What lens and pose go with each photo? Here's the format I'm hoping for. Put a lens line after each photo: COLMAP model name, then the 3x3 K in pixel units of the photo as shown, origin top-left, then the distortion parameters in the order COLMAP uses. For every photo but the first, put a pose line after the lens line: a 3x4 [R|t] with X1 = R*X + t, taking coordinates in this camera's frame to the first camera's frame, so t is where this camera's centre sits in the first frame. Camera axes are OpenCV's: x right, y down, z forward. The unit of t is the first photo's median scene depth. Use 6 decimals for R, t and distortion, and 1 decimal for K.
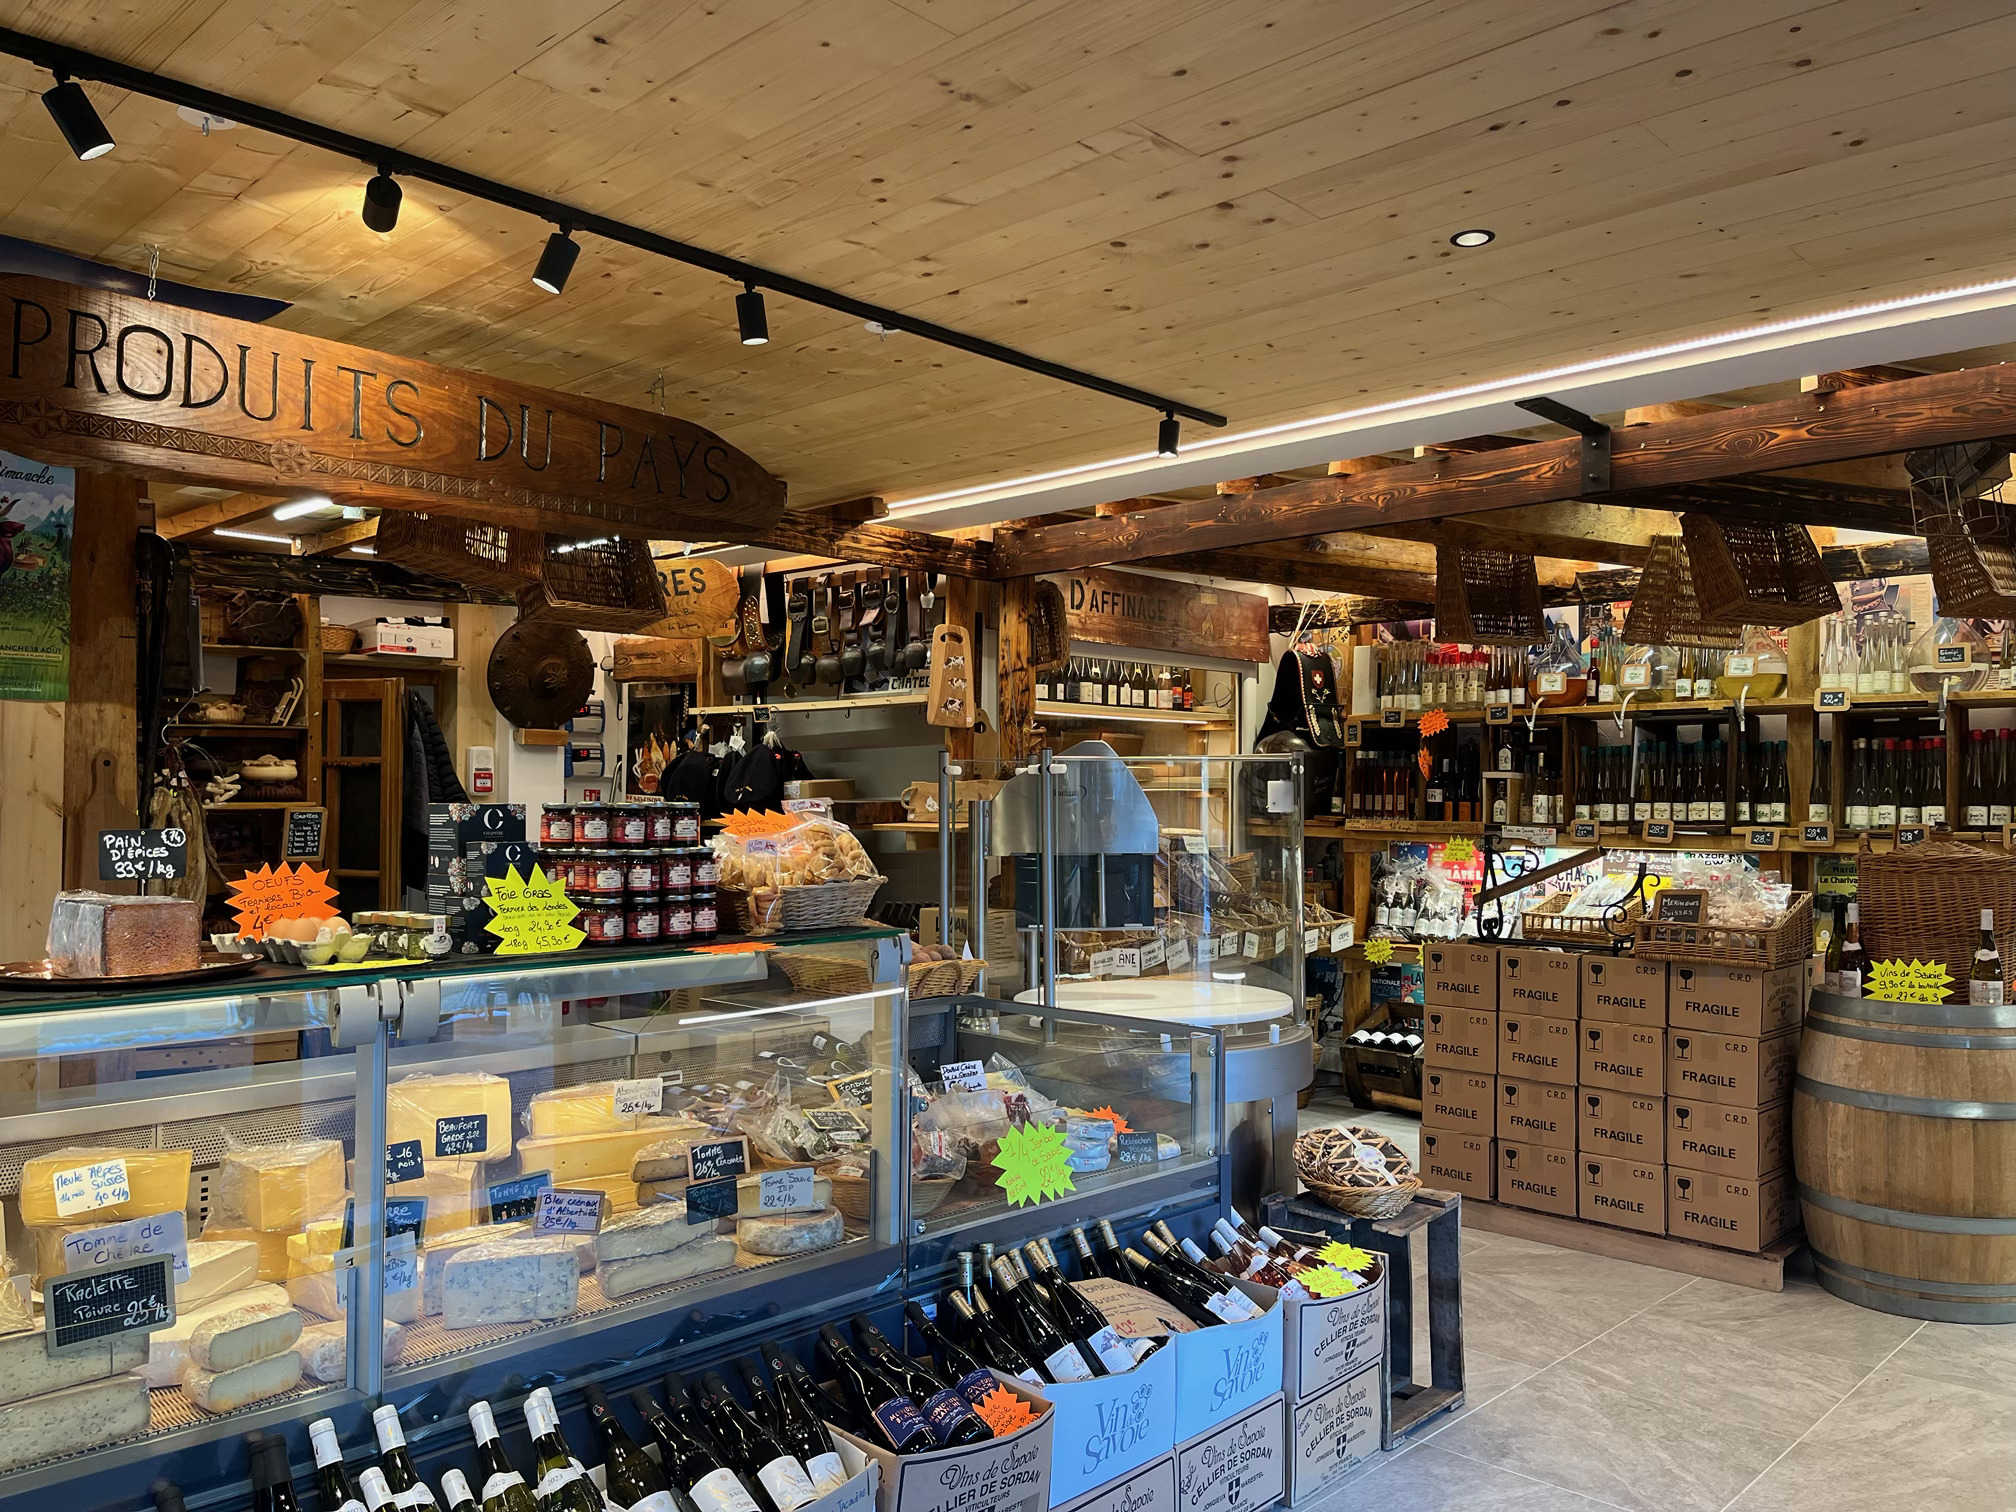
lens RADIAL K [[1522.5, 0, 1012.2], [0, 1522.5, 761.5], [0, 0, 1]] dist [0.040697, -0.050819]
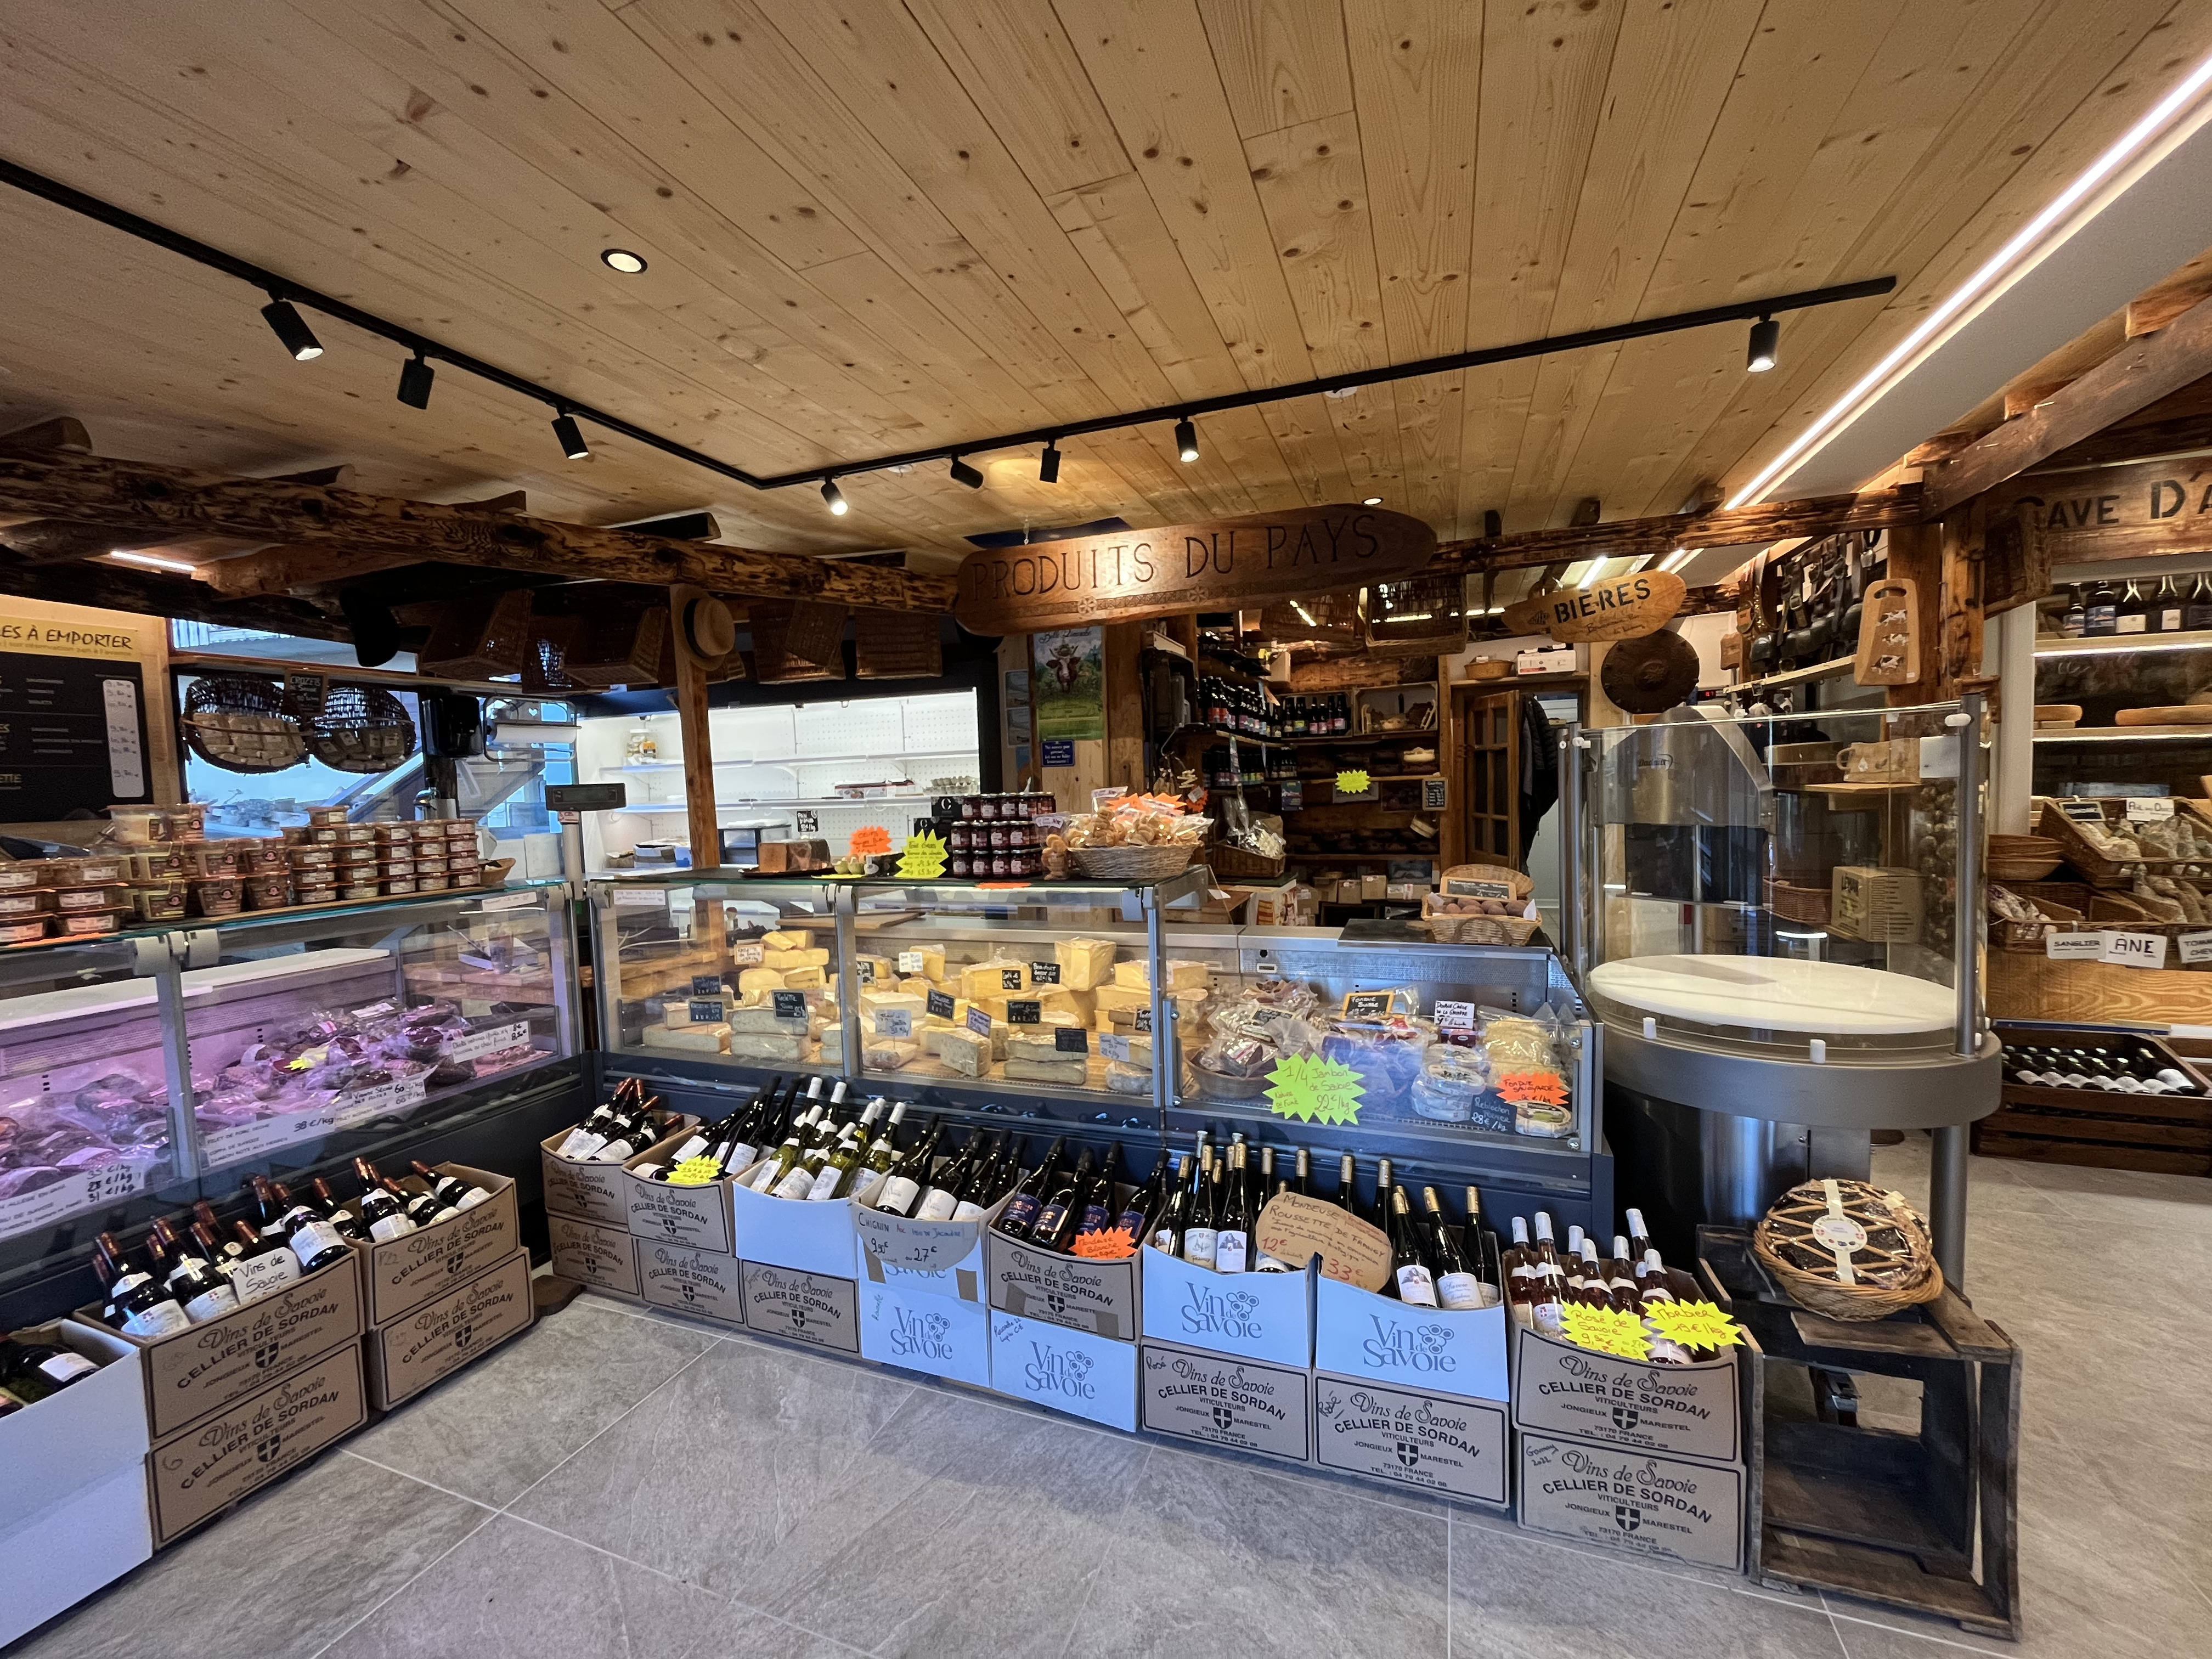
lens RADIAL K [[889.6, 0, 1097.3], [0, 889.6, 834.0], [0, 0, 1]] dist [-0.003180, -0.000212]
pose [[0.389443, 0.038727, -0.920236, 0.487252], [0.058657, 0.996045, 0.066741, 0.008431], [0.919181, -0.079970, 0.385631, 0.502019]]
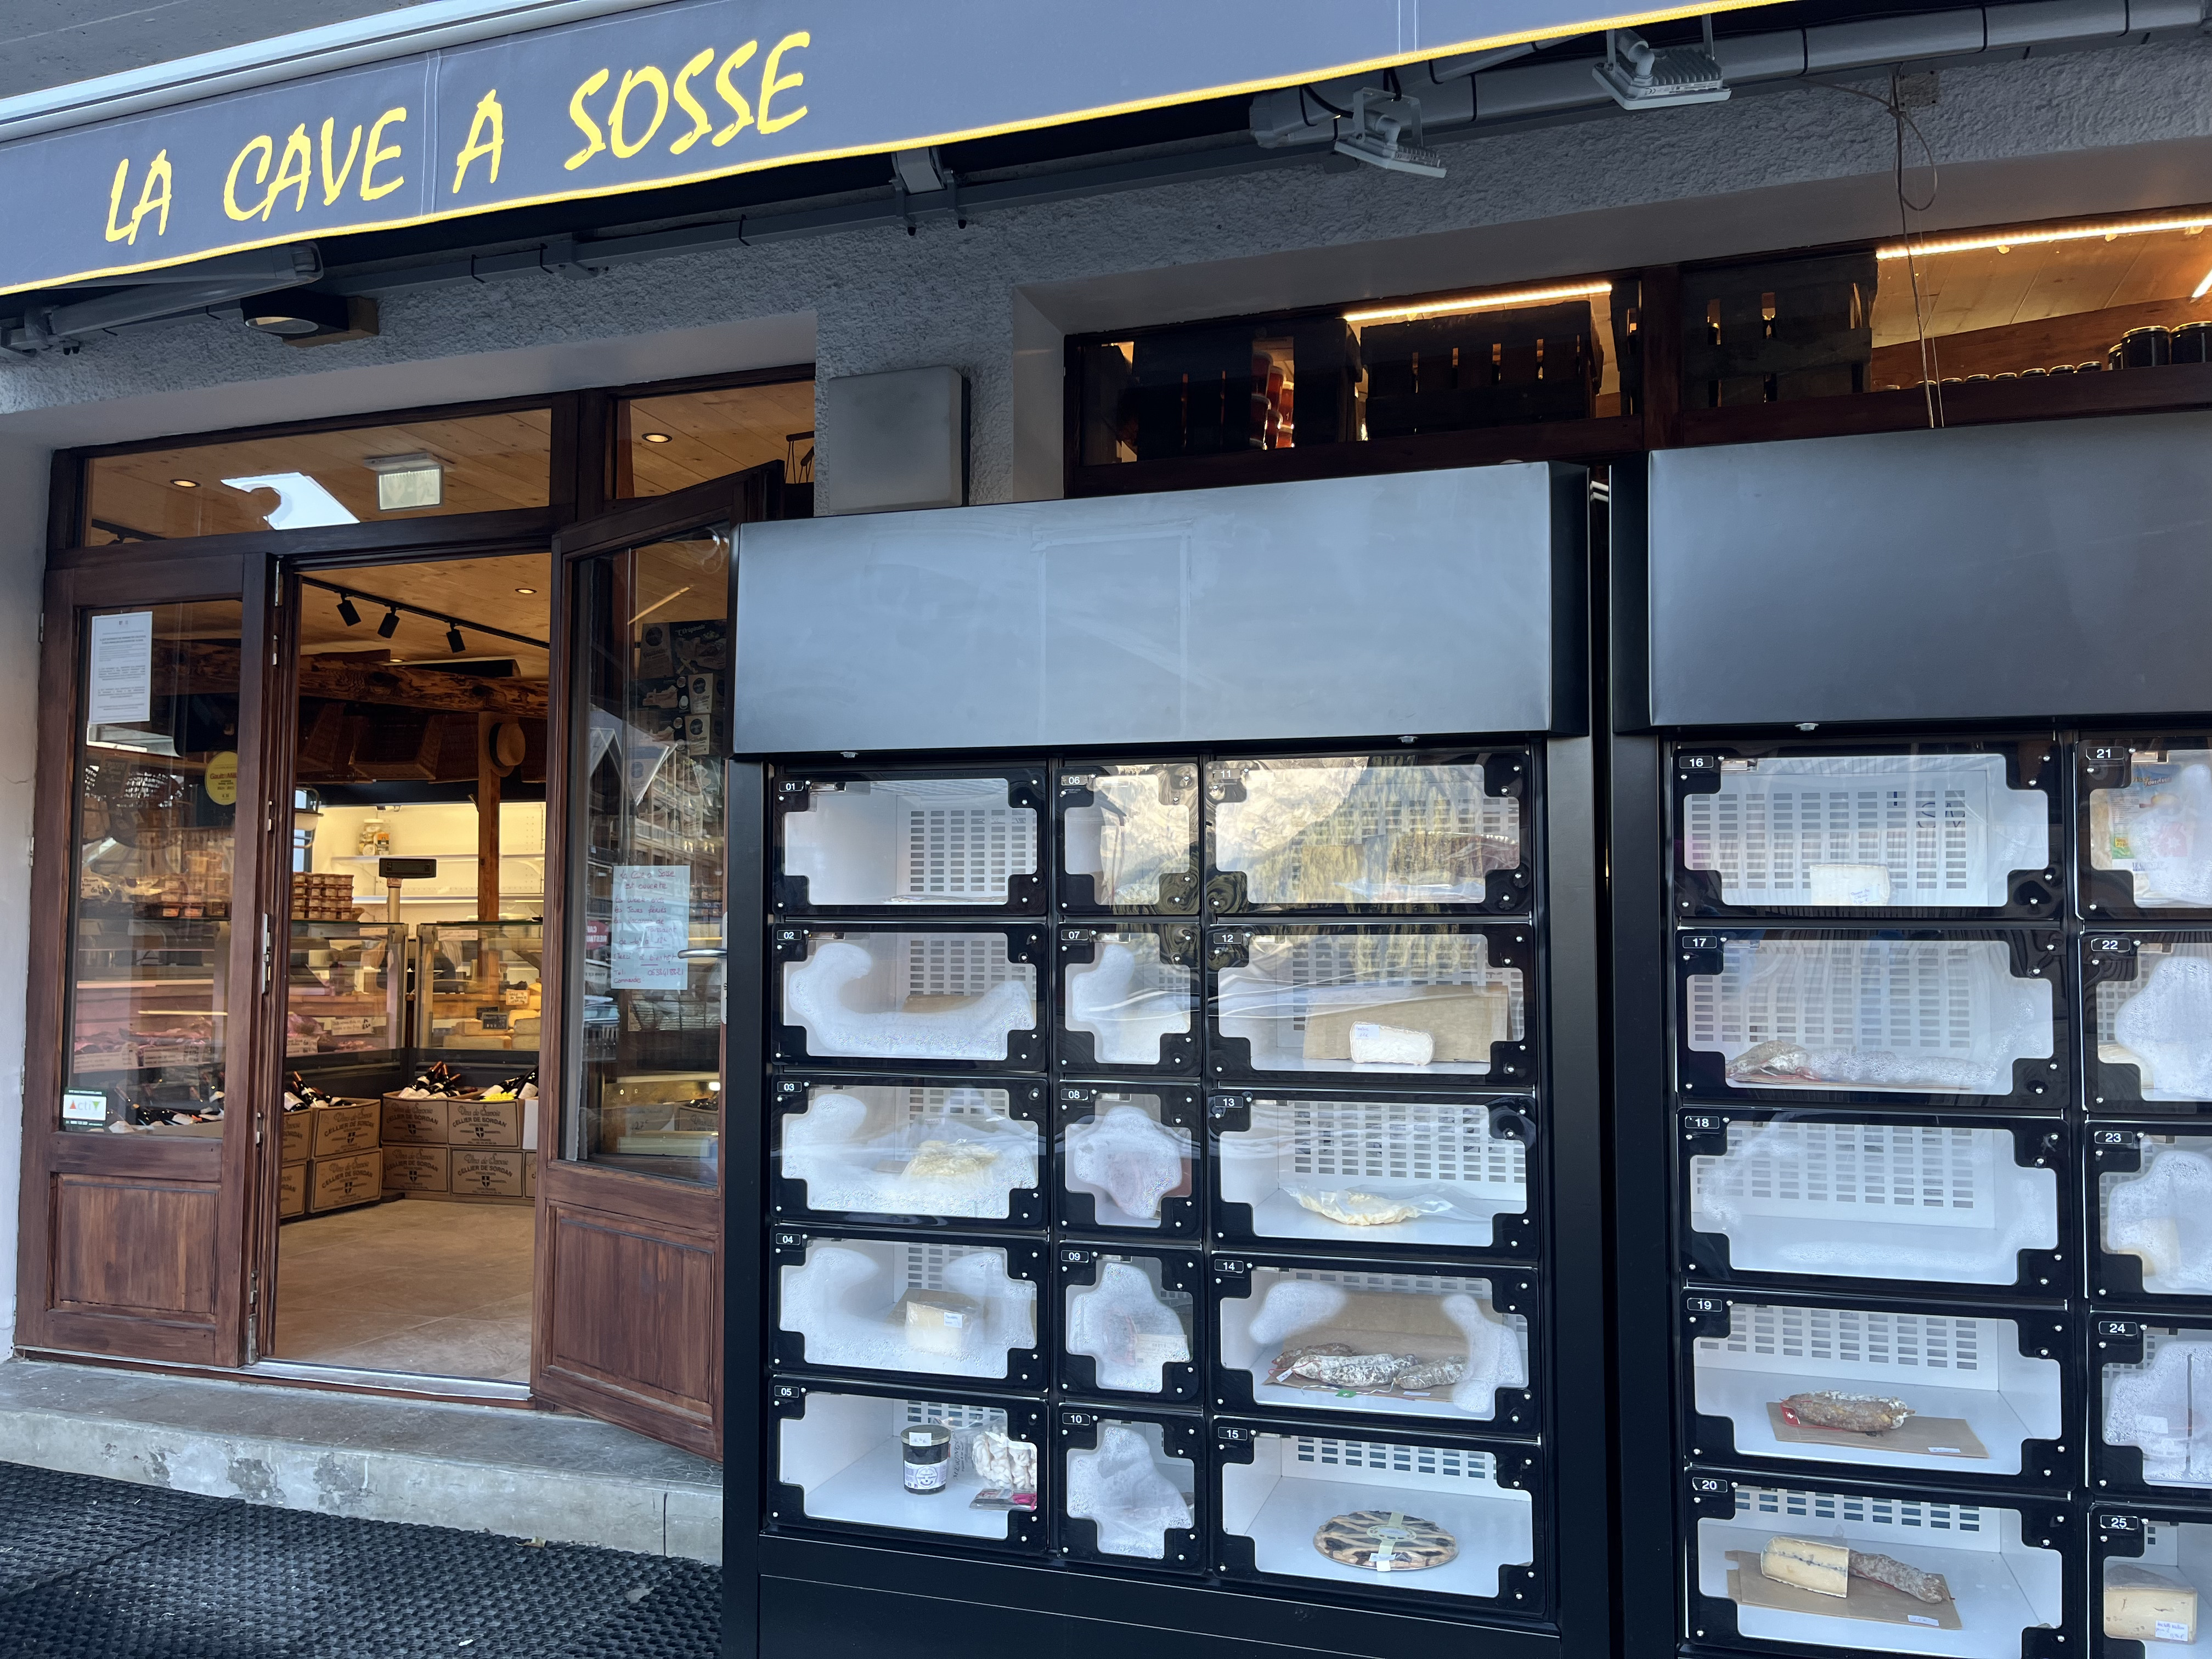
lens RADIAL K [[1670.6, 0, 1112.5], [0, 1670.6, 834.7], [0, 0, 1]] dist [0.040697, -0.050819]
pose [[0.438497, -0.063689, -0.896473, 1.688879], [0.024826, 0.997964, -0.058756, 0.096442], [0.898390, 0.003508, 0.439185, 0.277332]]
